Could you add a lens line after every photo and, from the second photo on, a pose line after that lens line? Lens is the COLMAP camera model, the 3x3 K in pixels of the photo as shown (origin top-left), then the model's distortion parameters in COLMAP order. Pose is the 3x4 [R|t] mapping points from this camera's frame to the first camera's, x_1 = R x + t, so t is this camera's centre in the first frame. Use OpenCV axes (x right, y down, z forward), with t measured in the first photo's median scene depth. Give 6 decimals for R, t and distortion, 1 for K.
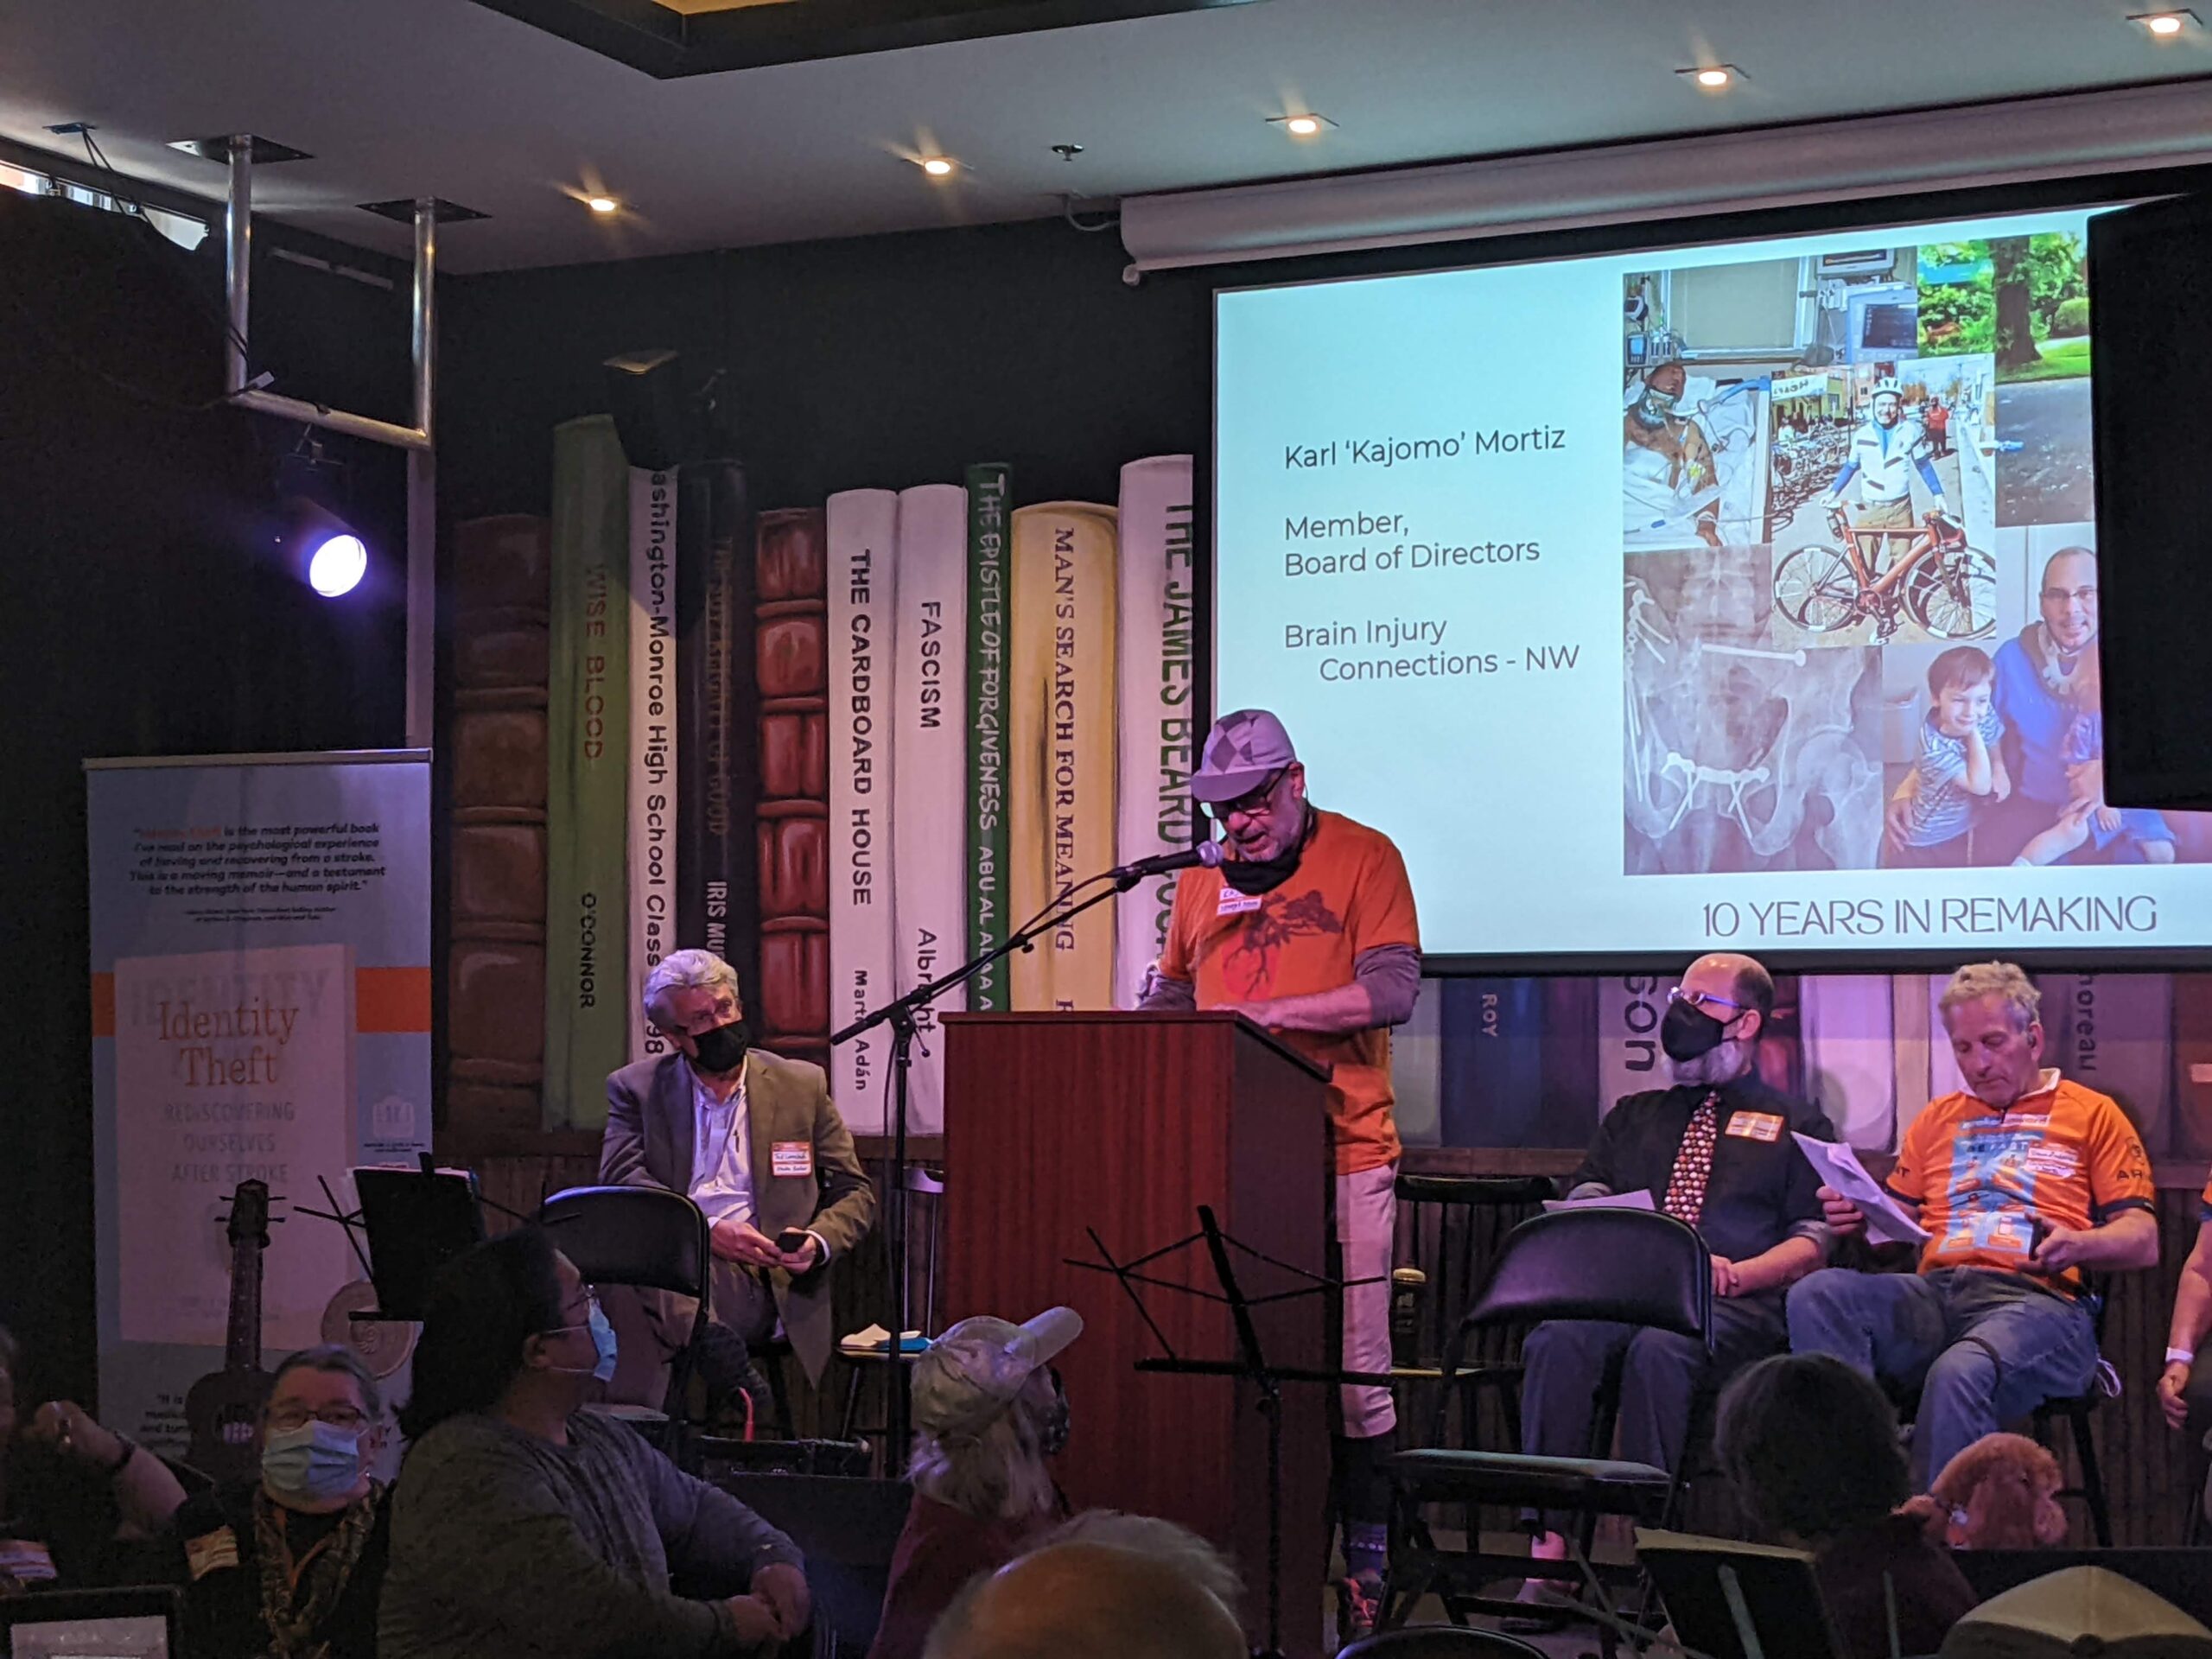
lens RADIAL K [[3823.8, 0, 1219.0], [0, 3823.8, 824.6], [0, 0, 1]] dist [0.095755, 0.178366]
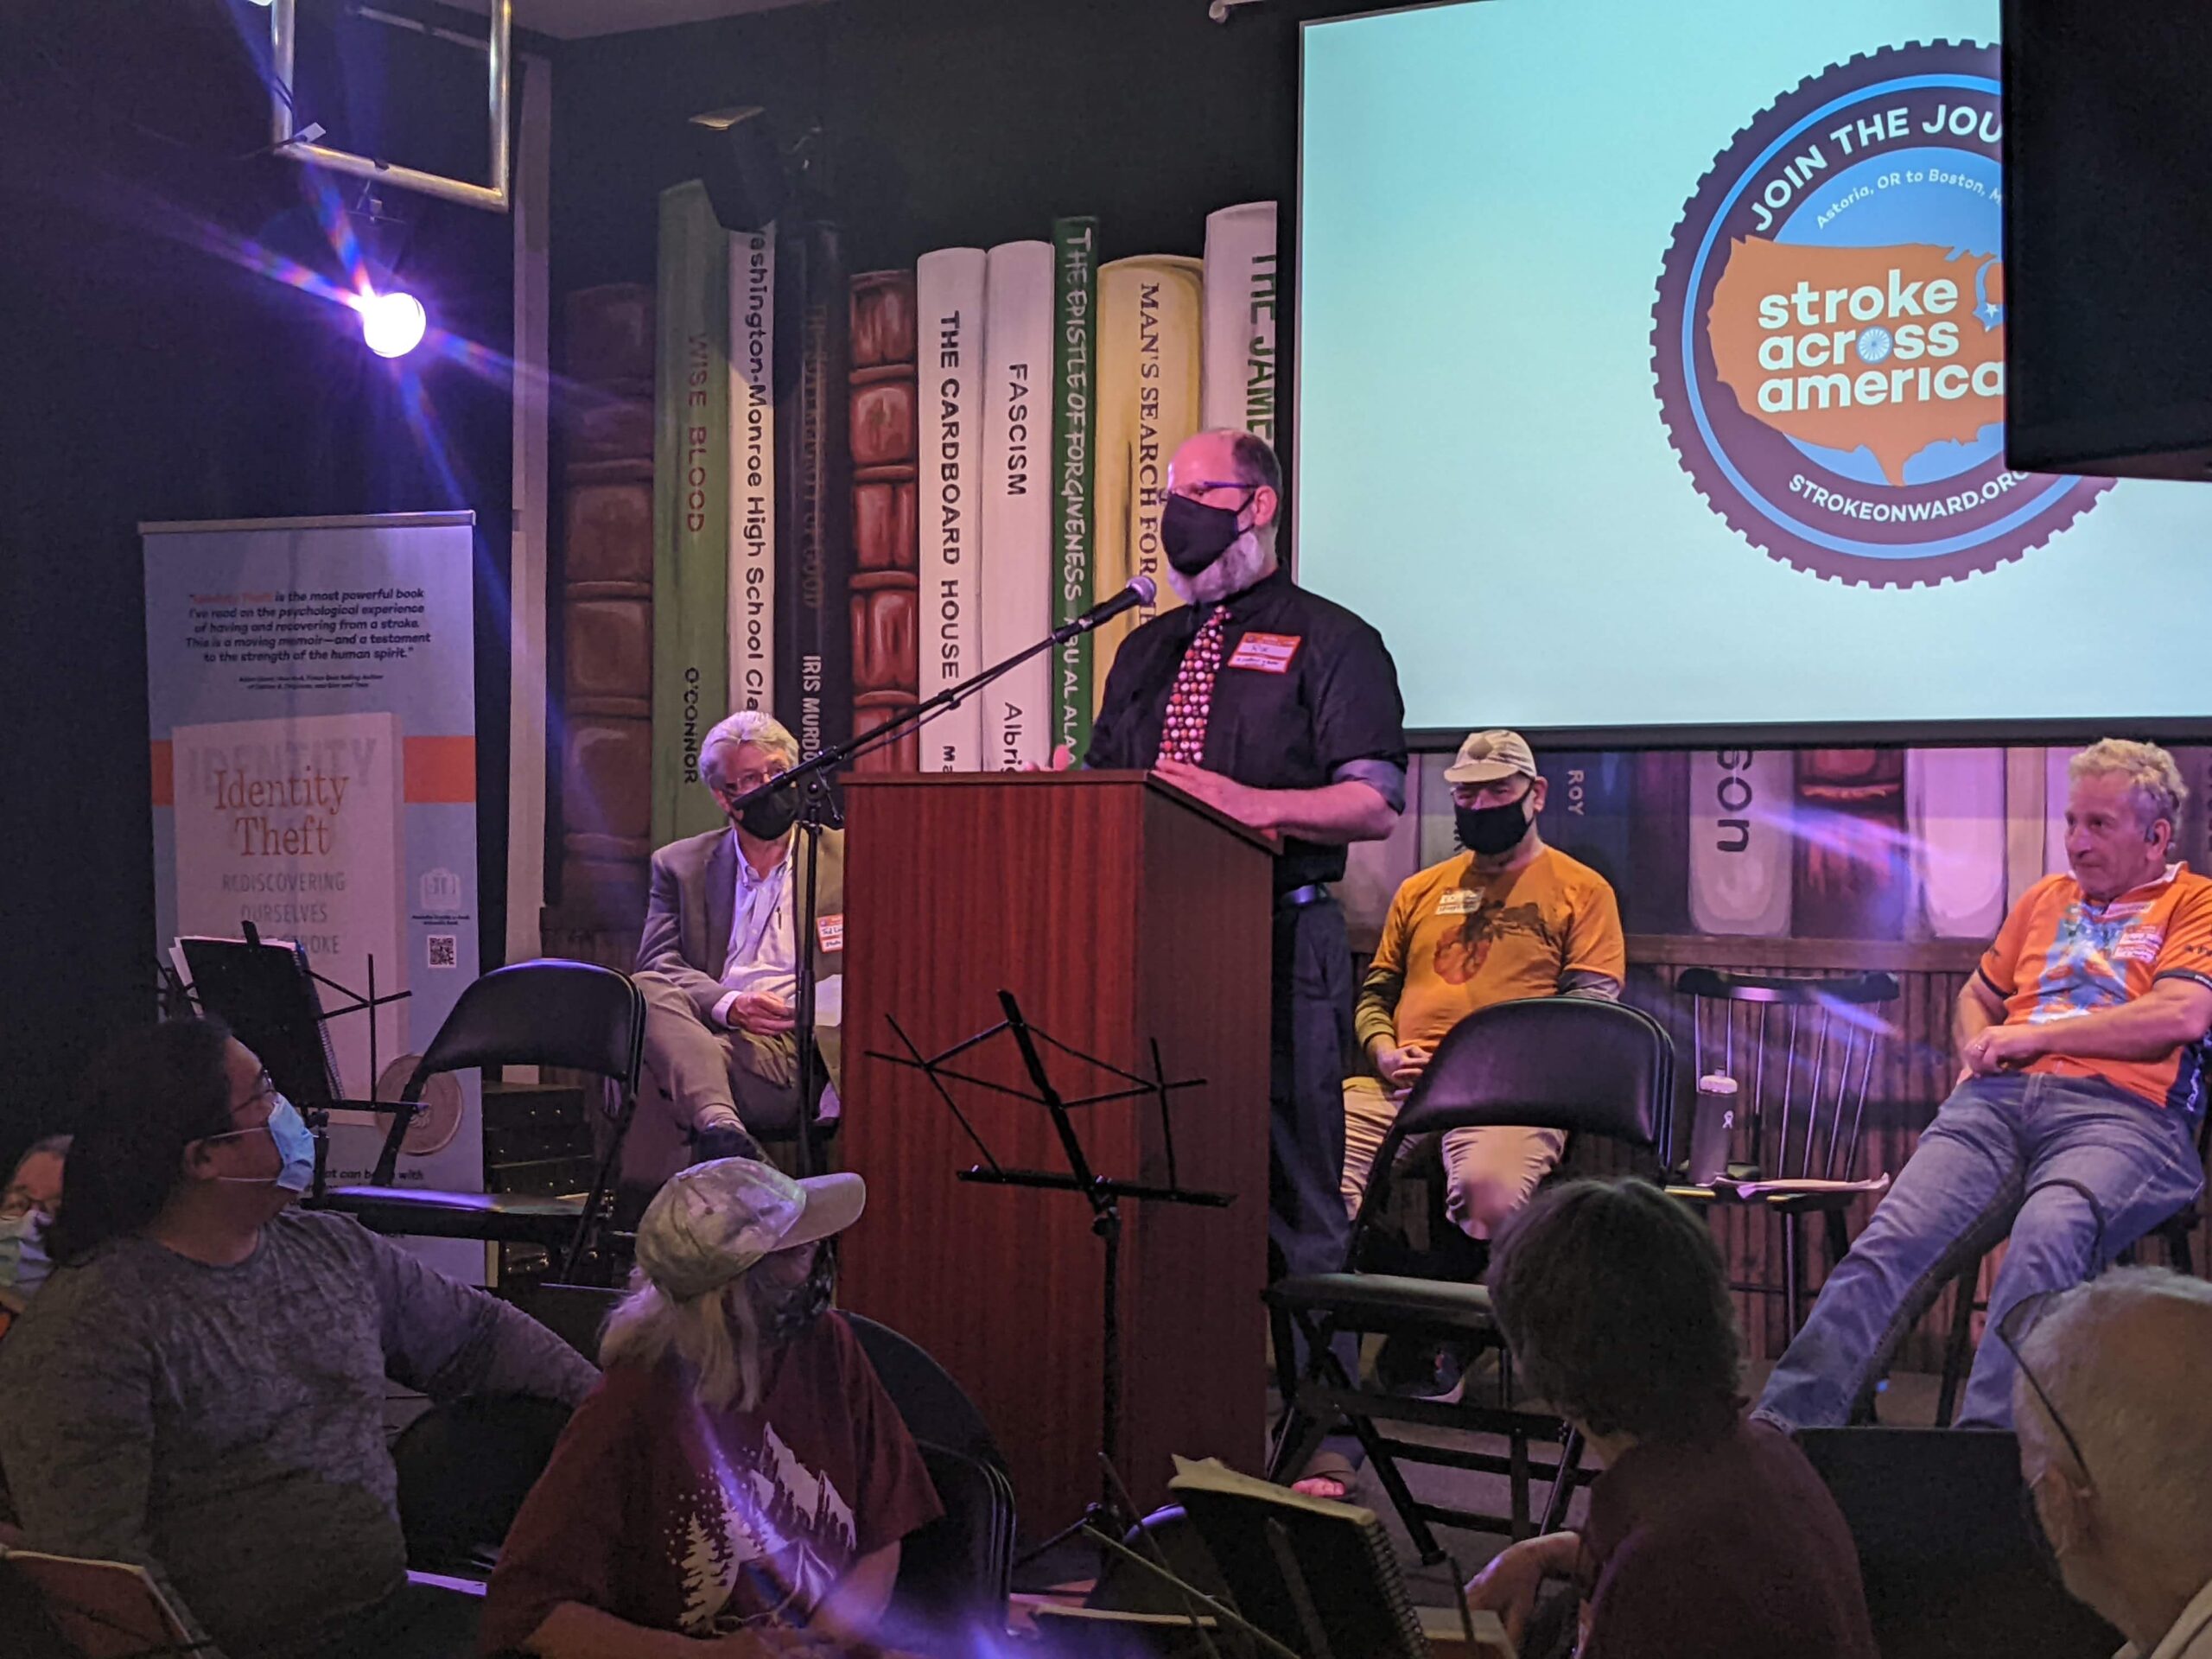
lens RADIAL K [[3387.5, 0, 1182.3], [0, 3387.5, 832.9], [0, 0, 1]] dist [0.128785, -0.231008]
pose [[0.992474, 0.006010, -0.122304, 0.071964], [0.000588, 0.998549, 0.053843, 0.013924], [0.122450, -0.053510, 0.991031, 0.151019]]
